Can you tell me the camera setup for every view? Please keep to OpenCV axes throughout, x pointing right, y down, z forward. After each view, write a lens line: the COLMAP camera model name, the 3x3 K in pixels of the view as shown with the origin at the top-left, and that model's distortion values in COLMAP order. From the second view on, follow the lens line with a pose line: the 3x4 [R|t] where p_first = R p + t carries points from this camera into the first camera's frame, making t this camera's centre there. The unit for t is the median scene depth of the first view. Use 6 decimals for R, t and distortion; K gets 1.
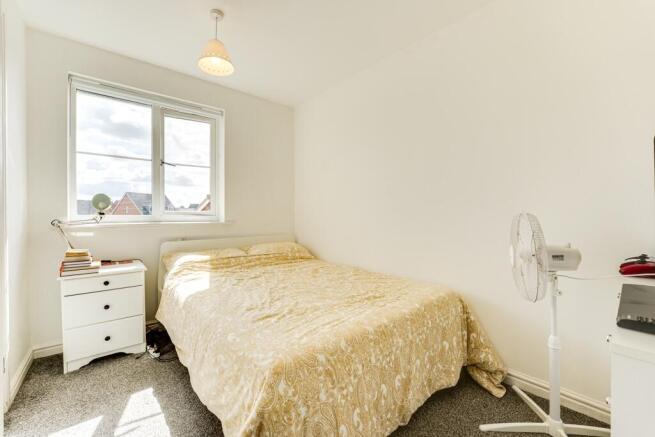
lens RADIAL K [[268.4, 0, 335.2], [0, 268.4, 222.8], [0, 0, 1]] dist [-0.015177, 0.000413]
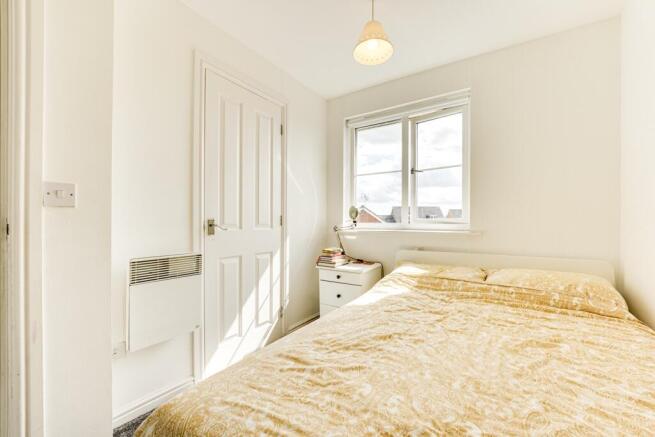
lens RADIAL K [[268.4, 0, 335.2], [0, 268.4, 222.8], [0, 0, 1]] dist [-0.015177, 0.000413]
pose [[0.246231, 0.003650, -0.969204, 0.367462], [-0.028502, 0.999588, -0.003476, -0.025188], [0.968792, 0.028480, 0.246233, 0.663194]]
